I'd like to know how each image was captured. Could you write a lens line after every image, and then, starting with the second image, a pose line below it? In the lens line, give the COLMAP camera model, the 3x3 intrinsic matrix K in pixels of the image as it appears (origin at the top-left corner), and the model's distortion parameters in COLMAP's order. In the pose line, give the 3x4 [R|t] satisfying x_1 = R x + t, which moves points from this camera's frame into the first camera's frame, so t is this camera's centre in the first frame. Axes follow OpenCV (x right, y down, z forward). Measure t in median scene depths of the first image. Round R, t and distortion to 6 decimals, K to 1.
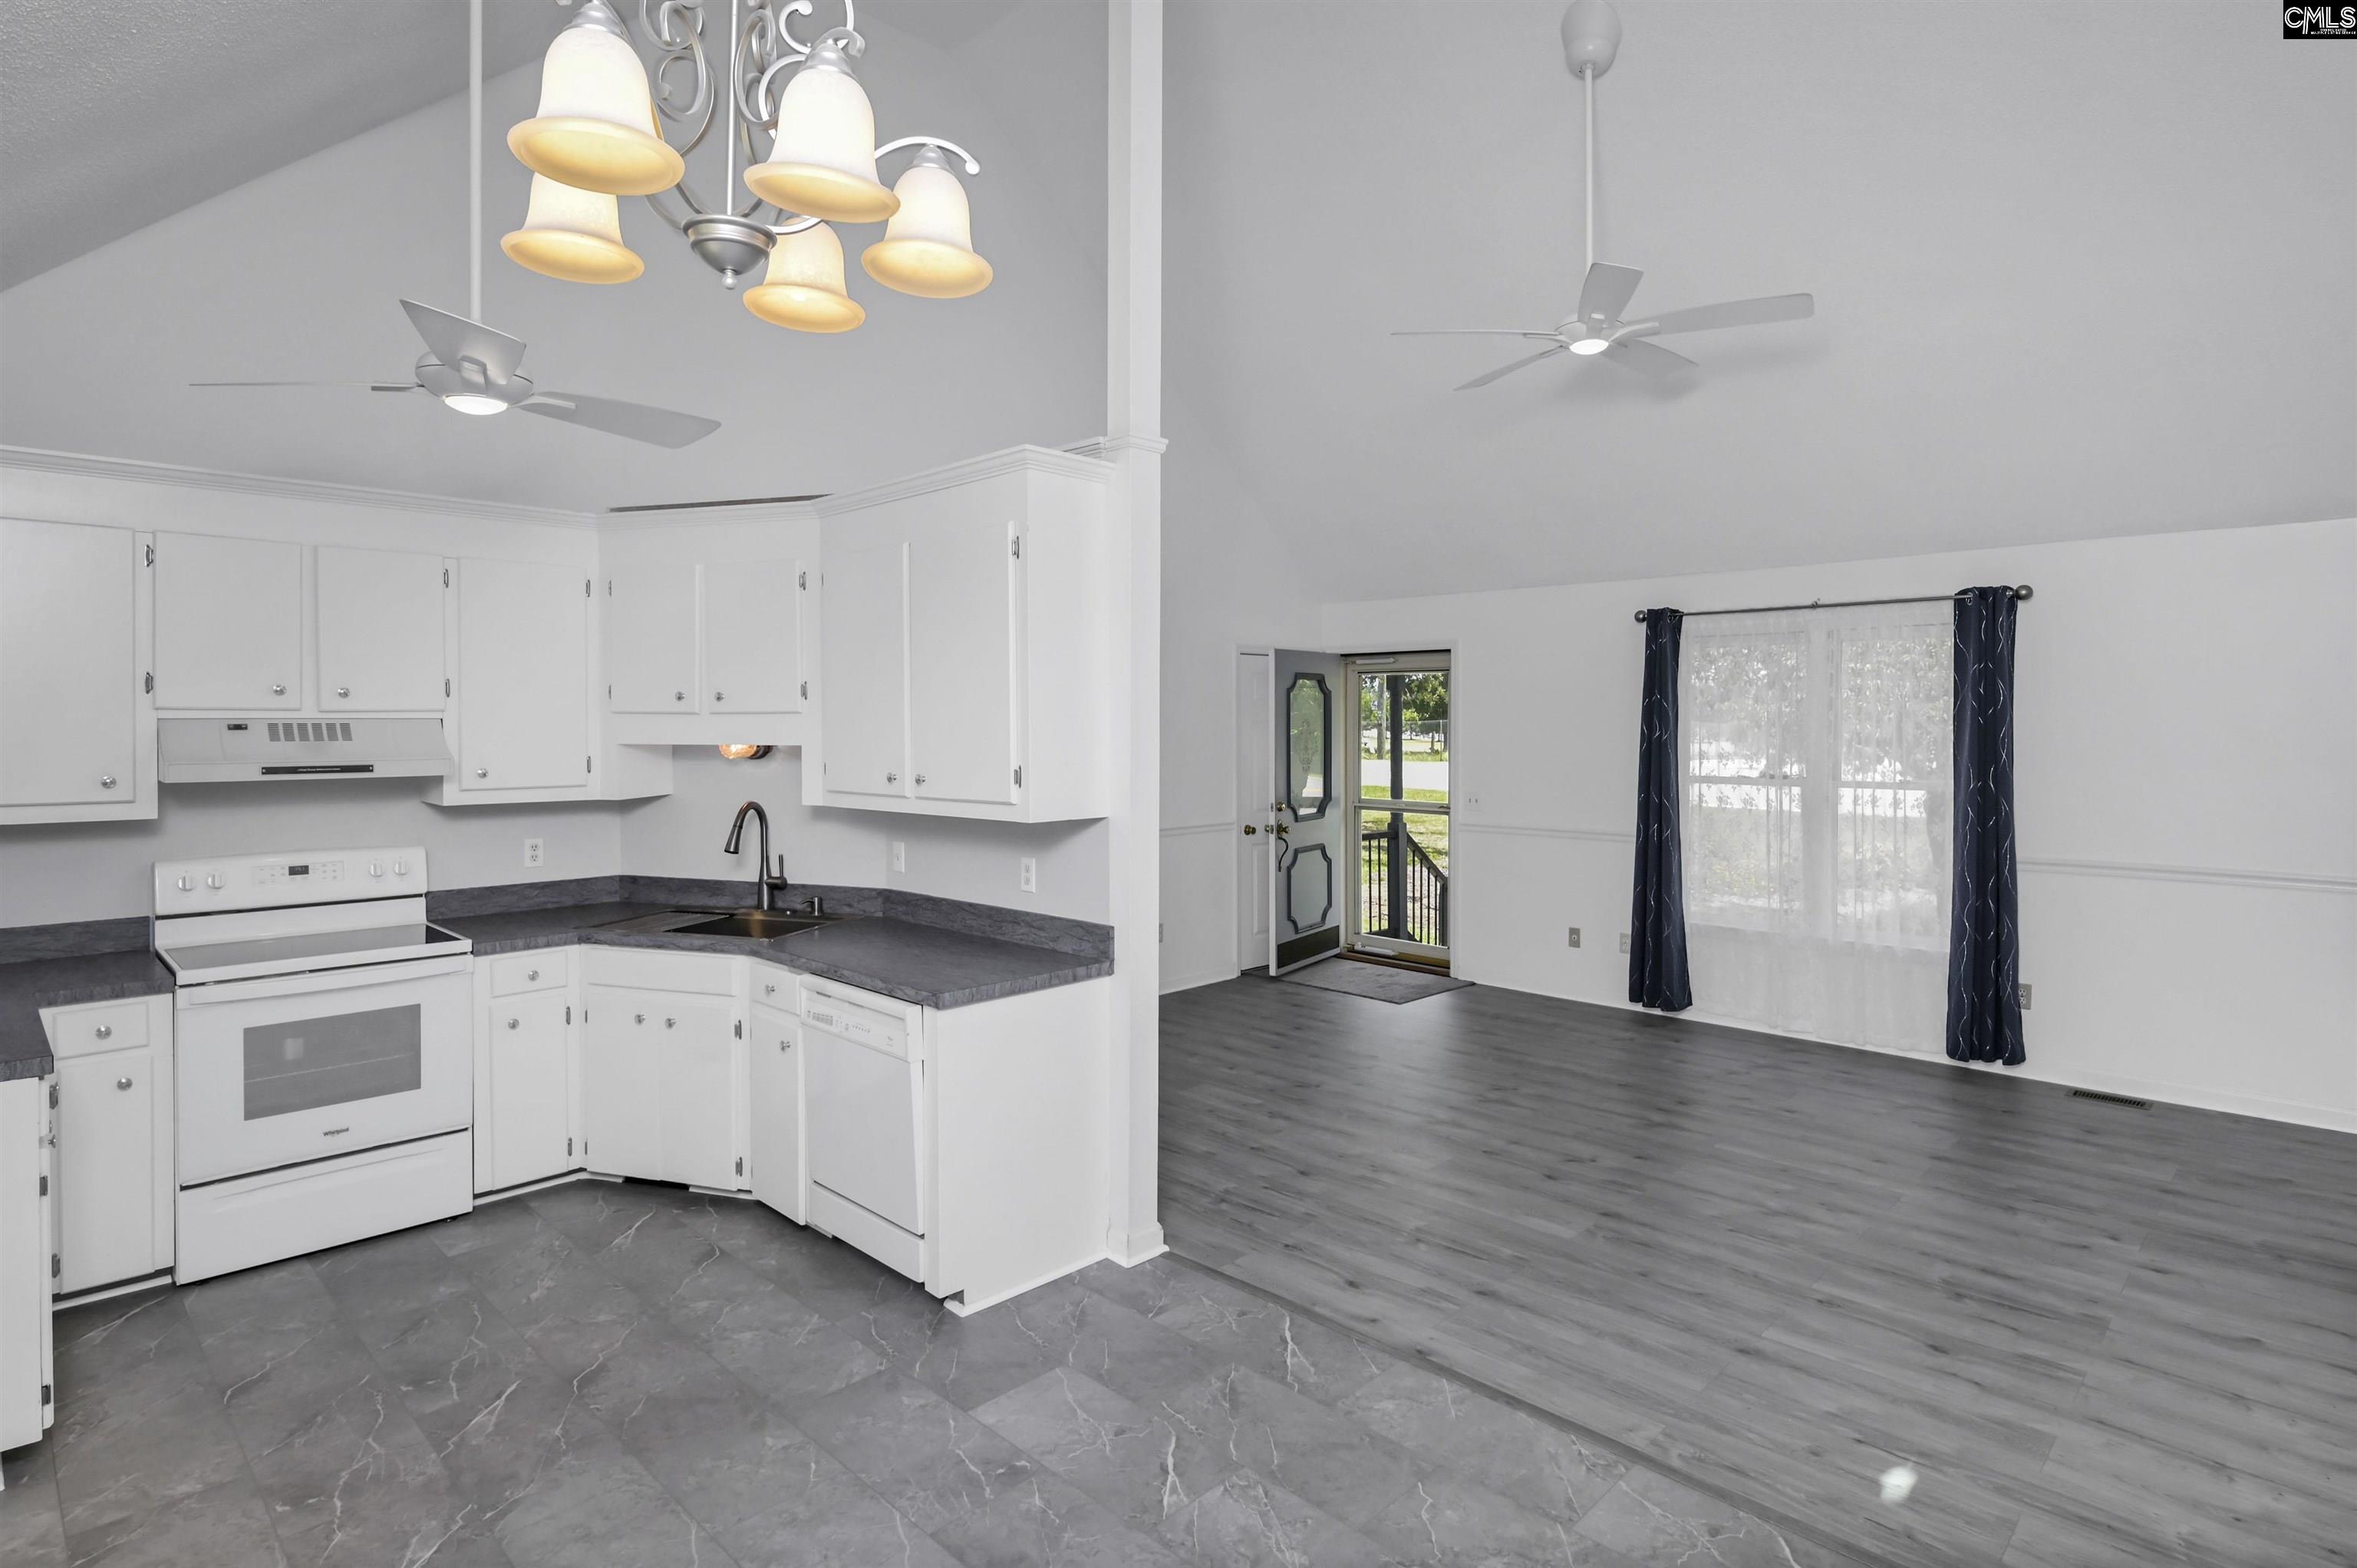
lens RADIAL K [[1215.8, 0, 1183.7], [0, 1215.8, 720.7], [0, 0, 1]] dist [0.001068, -0.005320]
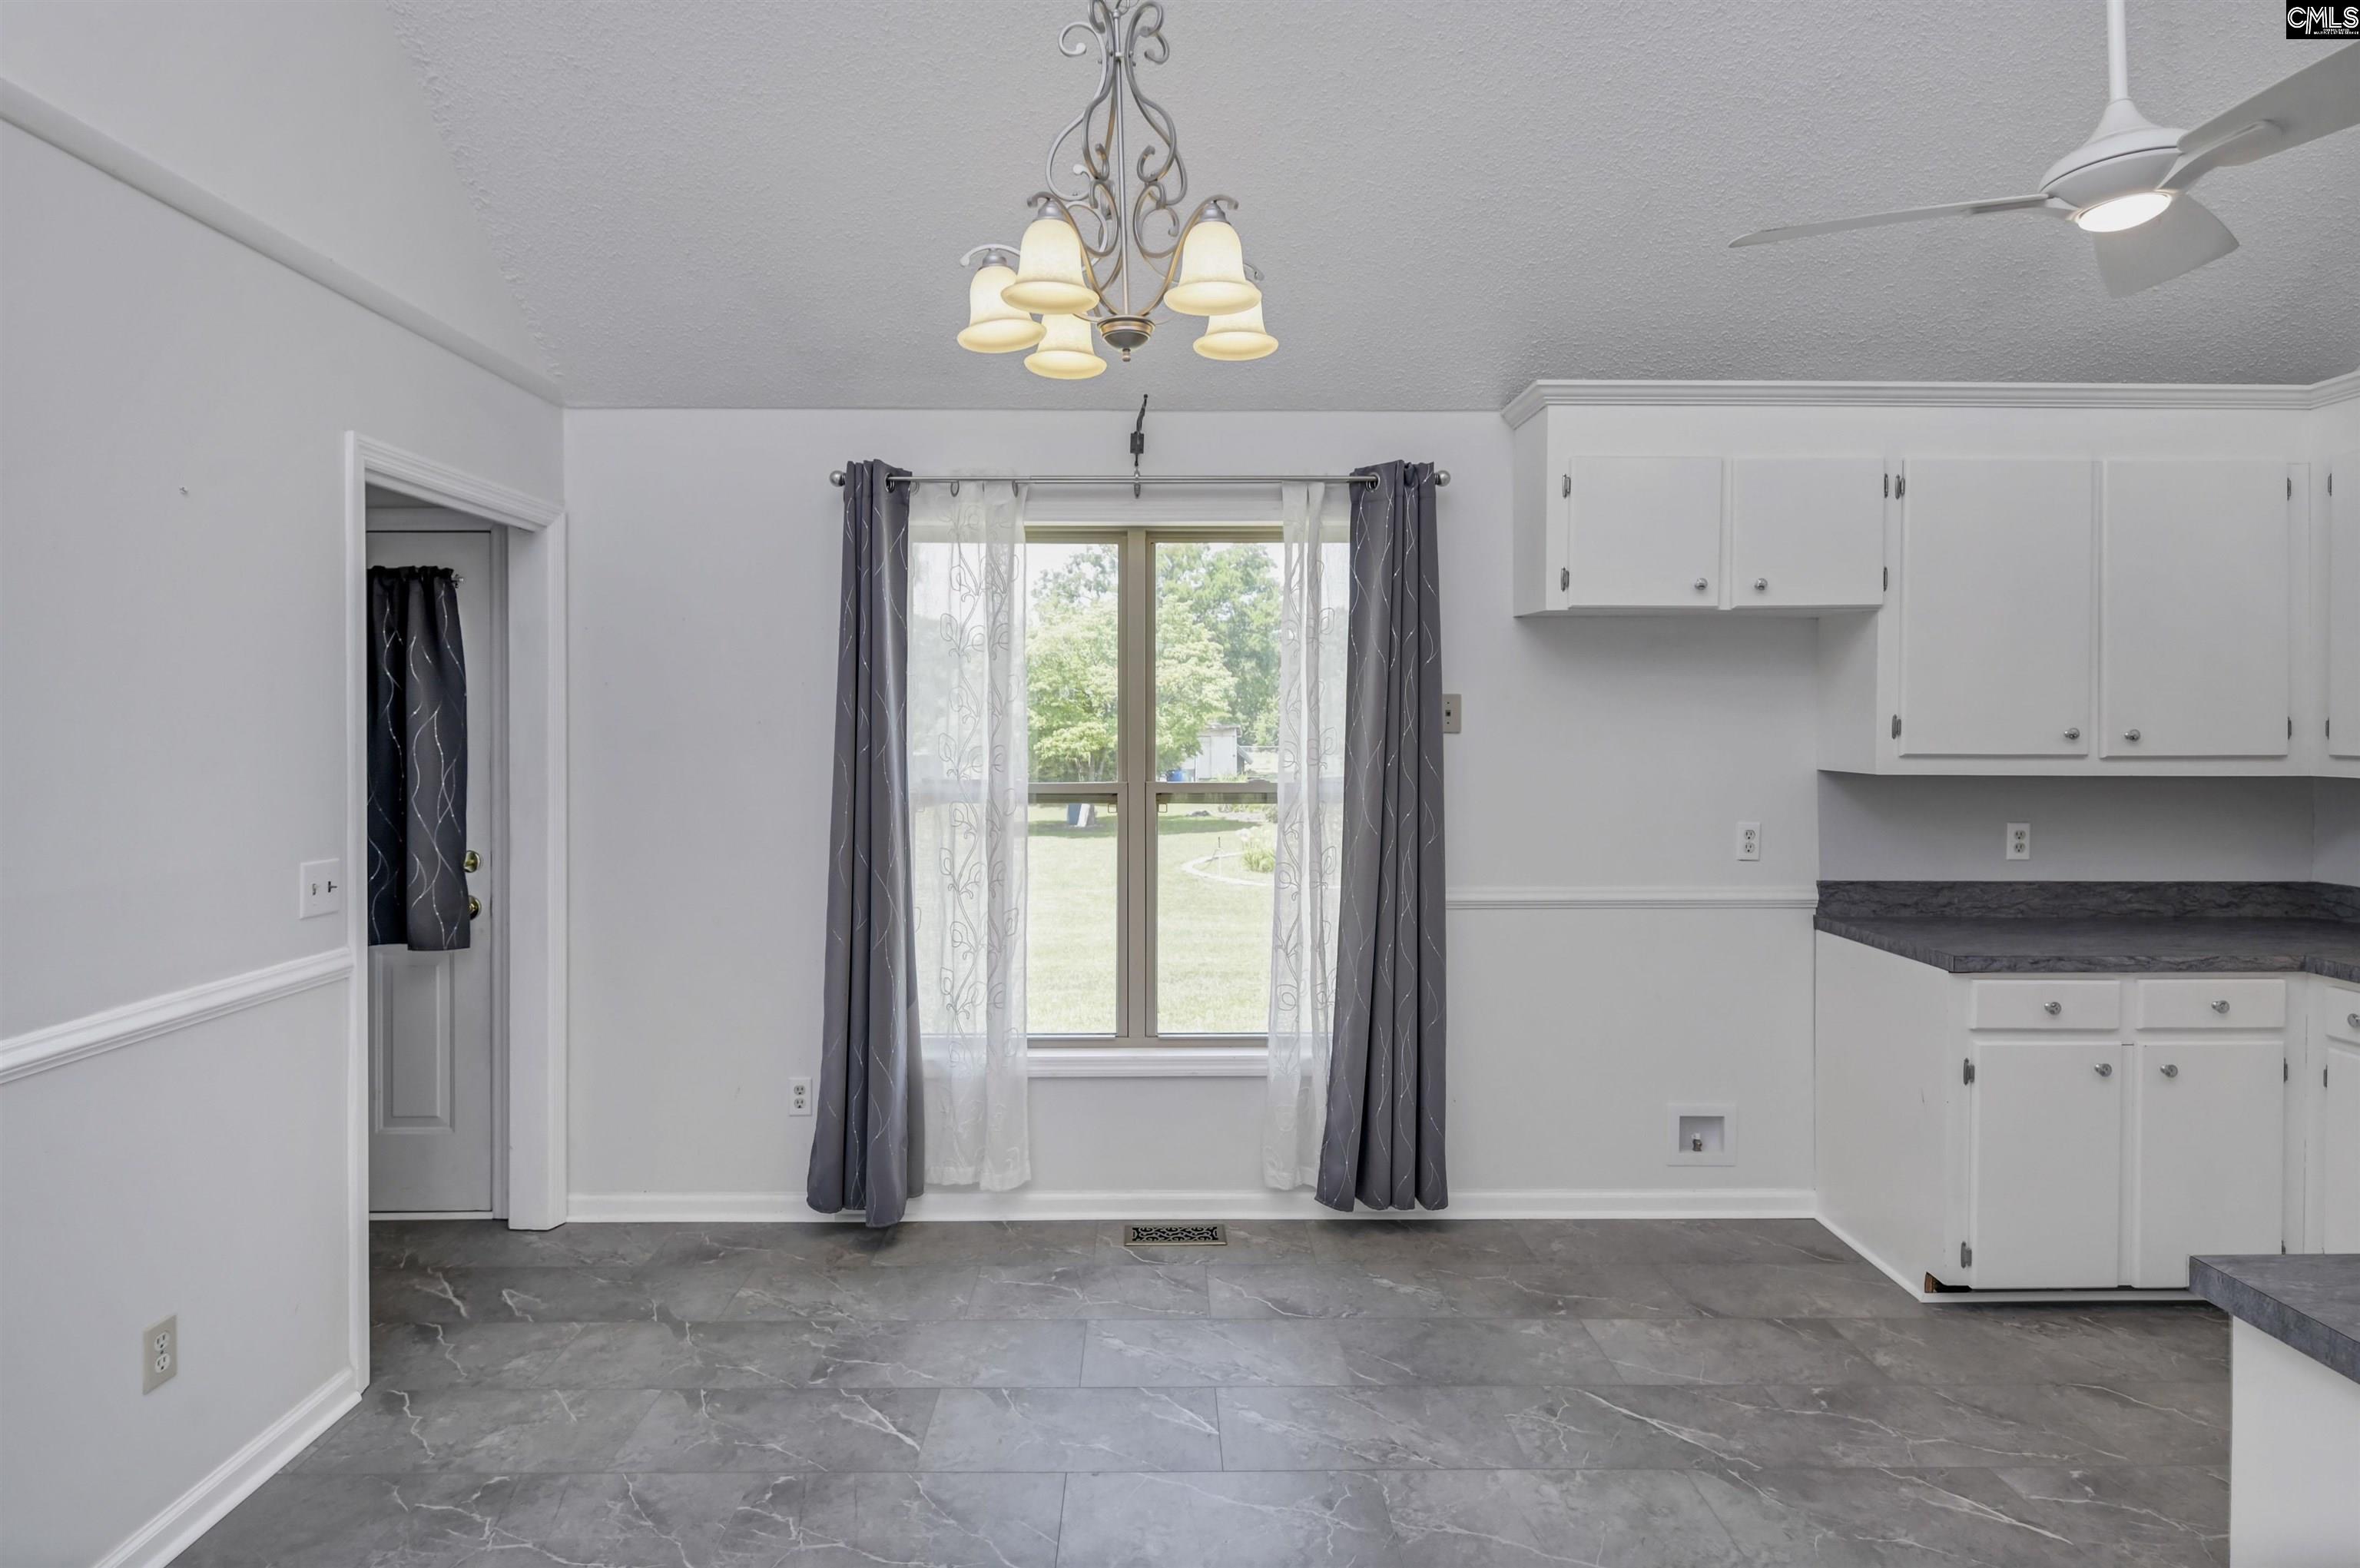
lens RADIAL K [[1217.5, 0, 1169.5], [0, 1217.5, 727.6], [0, 0, 1]] dist [0.001068, -0.005320]
pose [[-0.702932, 0.002939, -0.711251, 0.263772], [0.001108, 0.999995, 0.003037, 0.037982], [0.711256, 0.001347, -0.702932, 0.844462]]
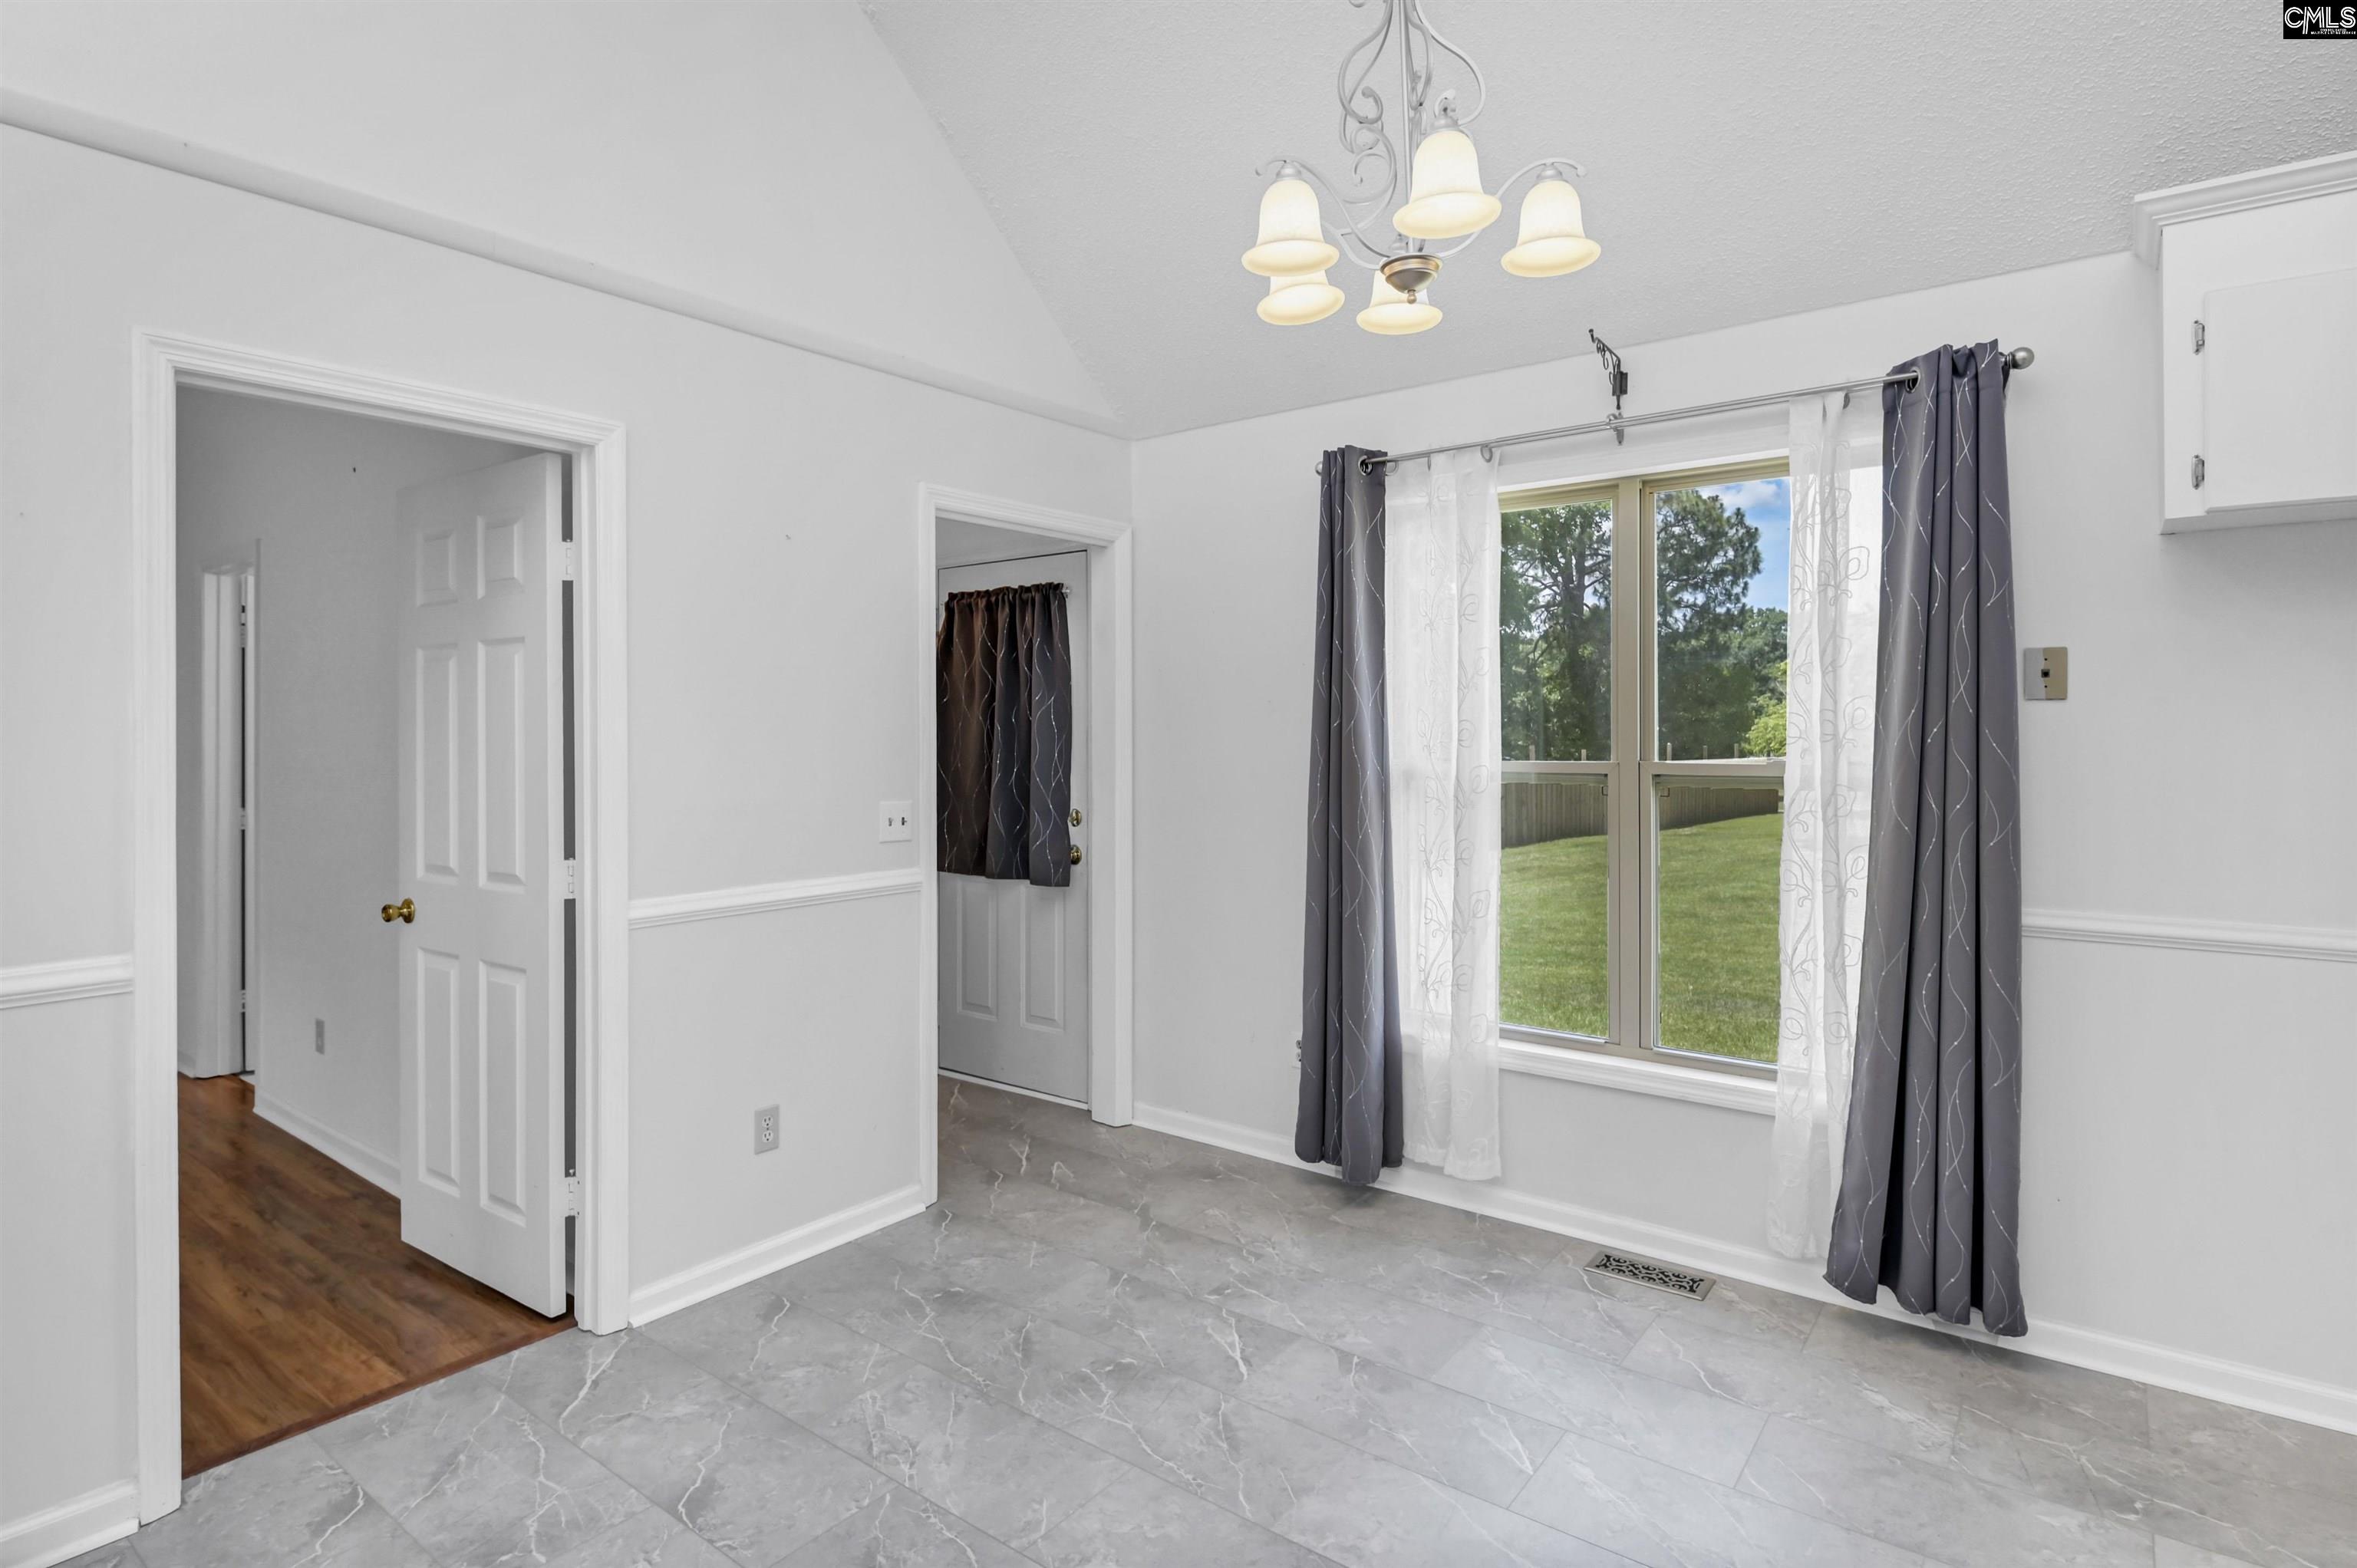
lens RADIAL K [[1215.8, 0, 1175.8], [0, 1215.8, 726.6], [0, 0, 1]] dist [0.001068, -0.005320]
pose [[-0.992624, 0.003108, -0.121192, 0.029120], [0.003621, 0.999985, -0.004014, 0.060548], [0.121178, -0.004423, -0.992621, 0.961462]]
